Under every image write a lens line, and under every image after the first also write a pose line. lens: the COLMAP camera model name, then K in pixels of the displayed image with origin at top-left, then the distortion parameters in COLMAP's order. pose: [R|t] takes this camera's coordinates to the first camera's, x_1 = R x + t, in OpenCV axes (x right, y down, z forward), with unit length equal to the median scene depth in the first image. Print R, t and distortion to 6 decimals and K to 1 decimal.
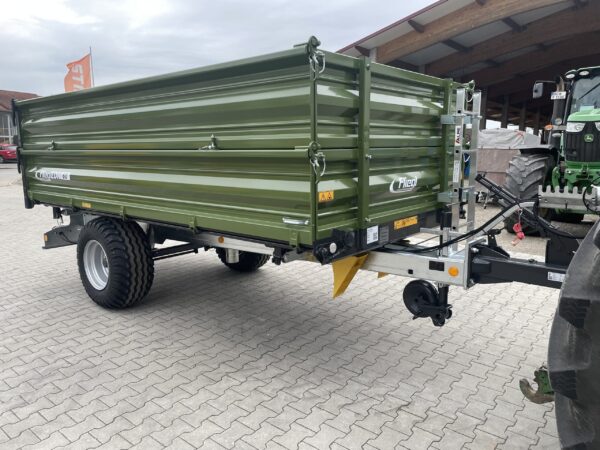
lens RADIAL K [[451.8, 0, 300.9], [0, 451.8, 221.8], [0, 0, 1]] dist [0.086874, -0.111730]
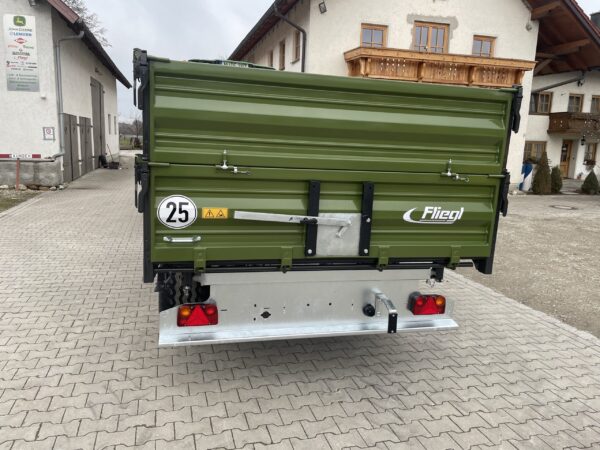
lens RADIAL K [[451.8, 0, 294.5], [0, 451.8, 216.6], [0, 0, 1]] dist [0.086874, -0.111730]
pose [[-0.813299, -0.134901, 0.565991, -1.010299], [0.046493, 0.954573, 0.294326, -0.396309], [-0.579985, 0.265690, -0.770082, 2.217194]]
